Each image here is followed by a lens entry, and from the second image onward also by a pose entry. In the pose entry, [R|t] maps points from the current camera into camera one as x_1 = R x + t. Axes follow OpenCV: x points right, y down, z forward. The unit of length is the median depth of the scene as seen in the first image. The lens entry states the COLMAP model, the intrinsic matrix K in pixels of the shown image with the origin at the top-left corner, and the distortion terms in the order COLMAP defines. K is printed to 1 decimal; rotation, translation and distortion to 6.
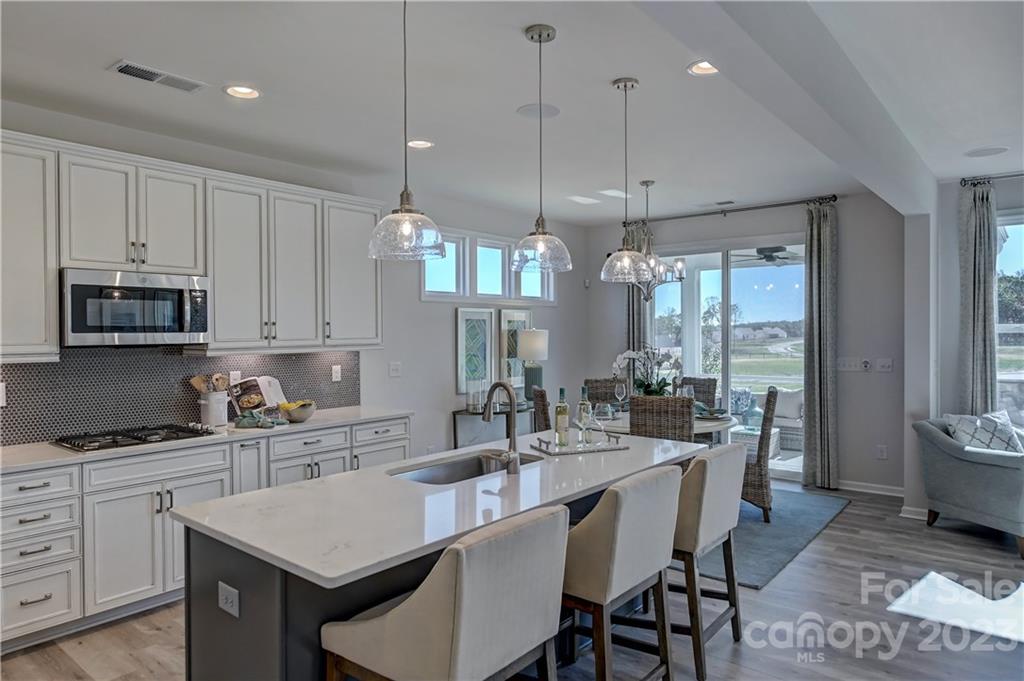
lens RADIAL K [[640.9, 0, 512.0], [0, 640.9, 340.5], [0, 0, 1]] dist [-0.001047, 0.000030]
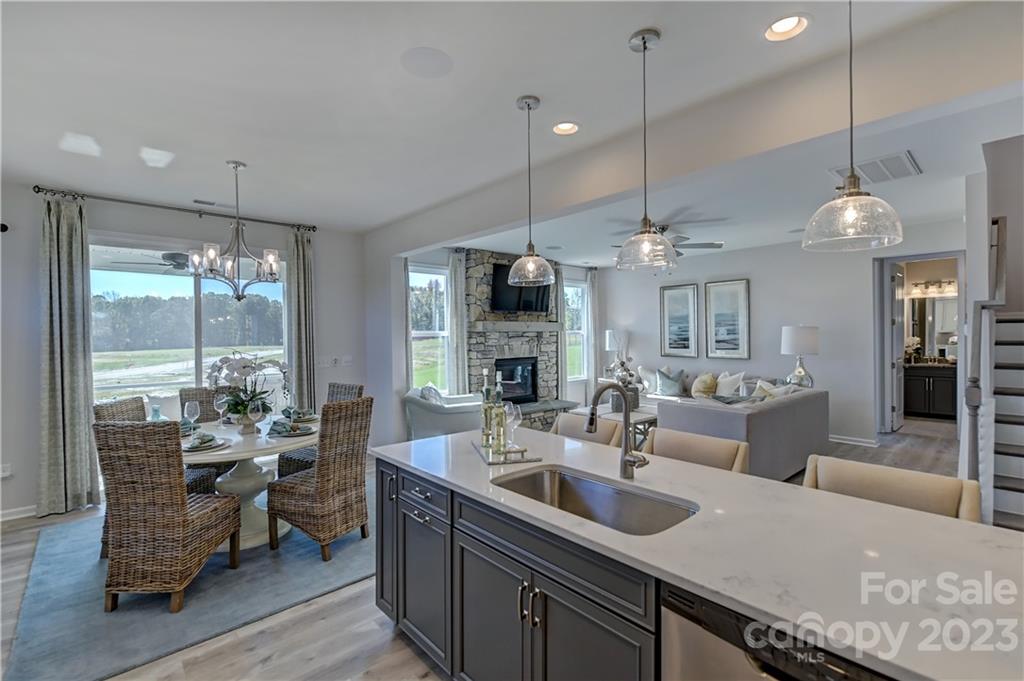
lens RADIAL K [[457.1, 0, 516.0], [0, 457.1, 337.2], [0, 0, 1]] dist [-0.000929, -0.000191]
pose [[0.141097, -0.001274, 0.989995, -0.315717], [0.024261, 0.999703, -0.002172, -0.000137], [-0.989698, 0.024324, 0.141086, 0.489312]]
